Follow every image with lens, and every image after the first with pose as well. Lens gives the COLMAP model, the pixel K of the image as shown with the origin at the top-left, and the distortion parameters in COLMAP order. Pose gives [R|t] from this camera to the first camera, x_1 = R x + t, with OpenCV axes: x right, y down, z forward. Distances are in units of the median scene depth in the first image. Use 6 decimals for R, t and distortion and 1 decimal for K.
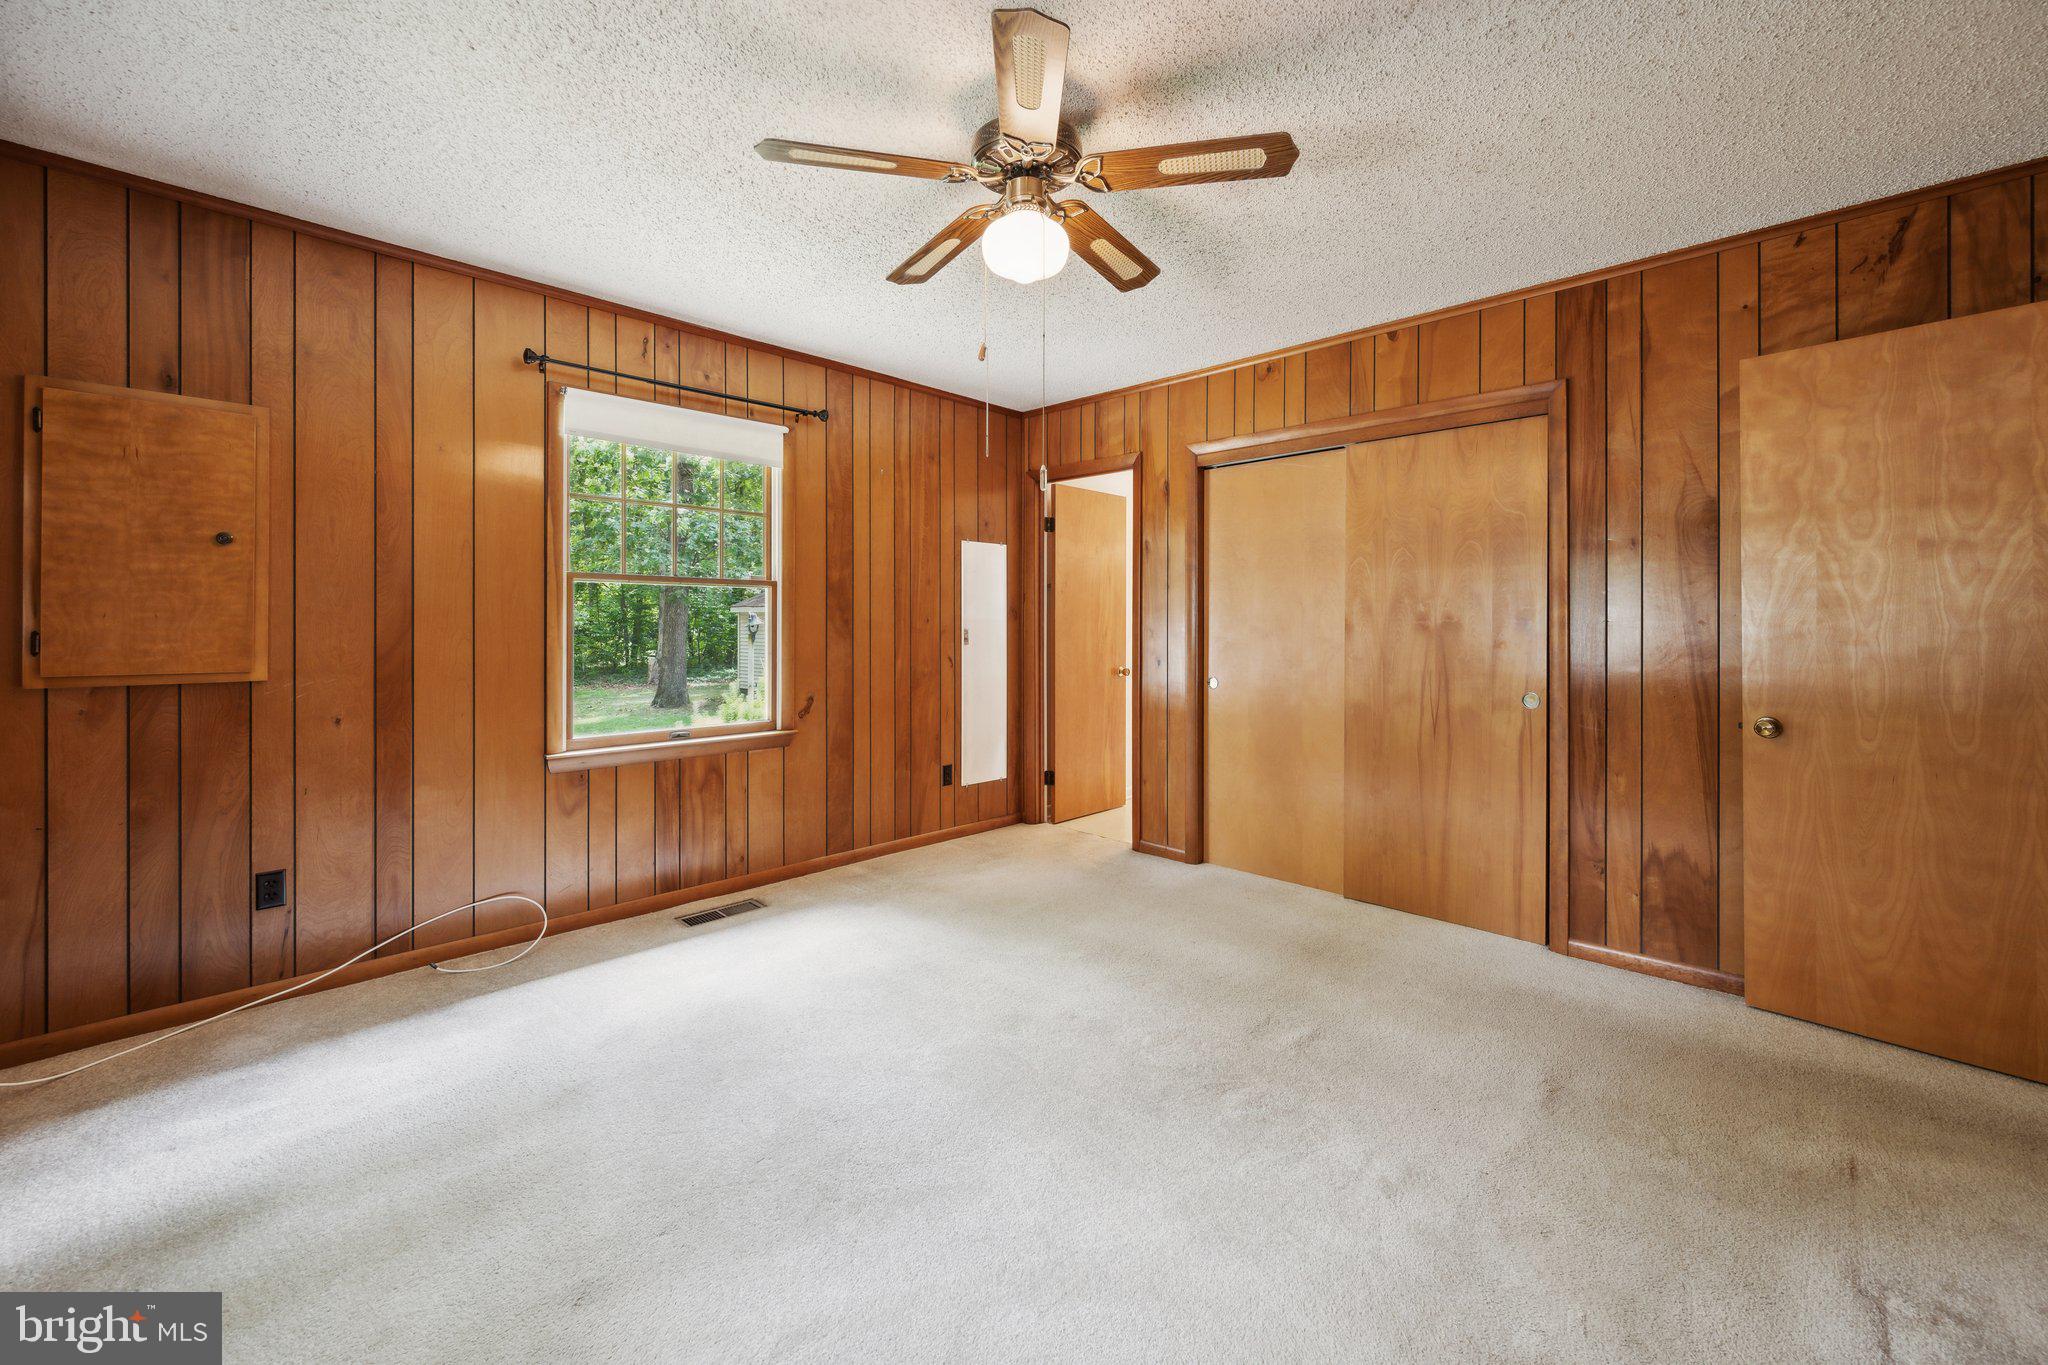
lens RADIAL K [[823.1, 0, 980.5], [0, 823.1, 624.9], [0, 0, 1]] dist [0.000241, 0.000153]
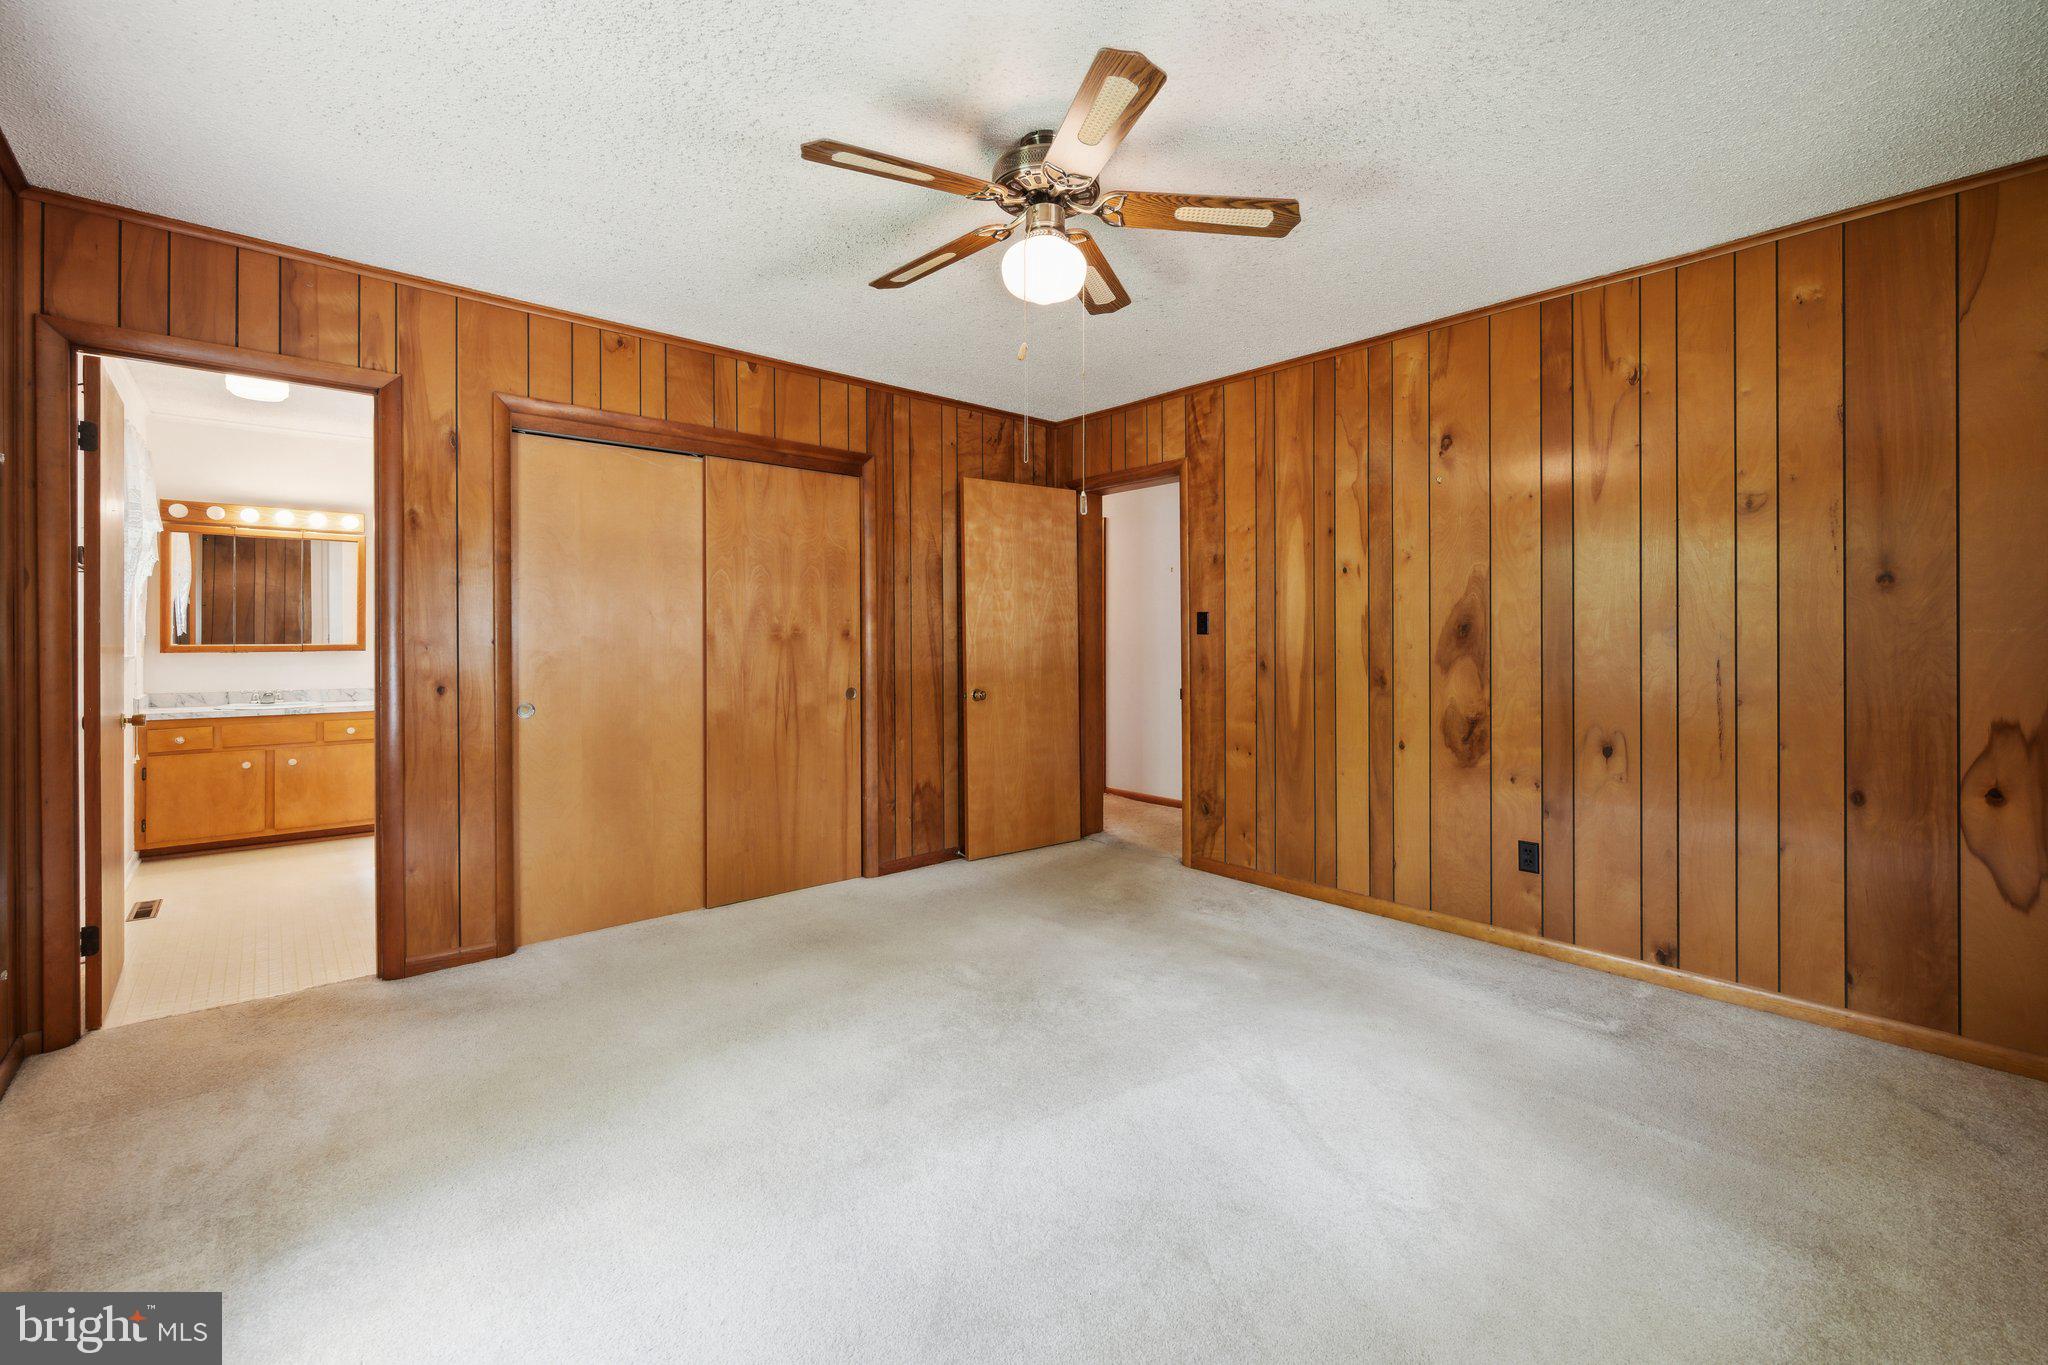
lens RADIAL K [[862.8, 0, 1023.7], [0, 862.8, 643.0], [0, 0, 1]] dist [-0.000630, -0.000071]
pose [[0.040183, -0.006195, 0.999173, -0.639860], [0.003211, 0.999976, 0.006071, 0.003799], [-0.999187, 0.002964, 0.040202, 0.627952]]
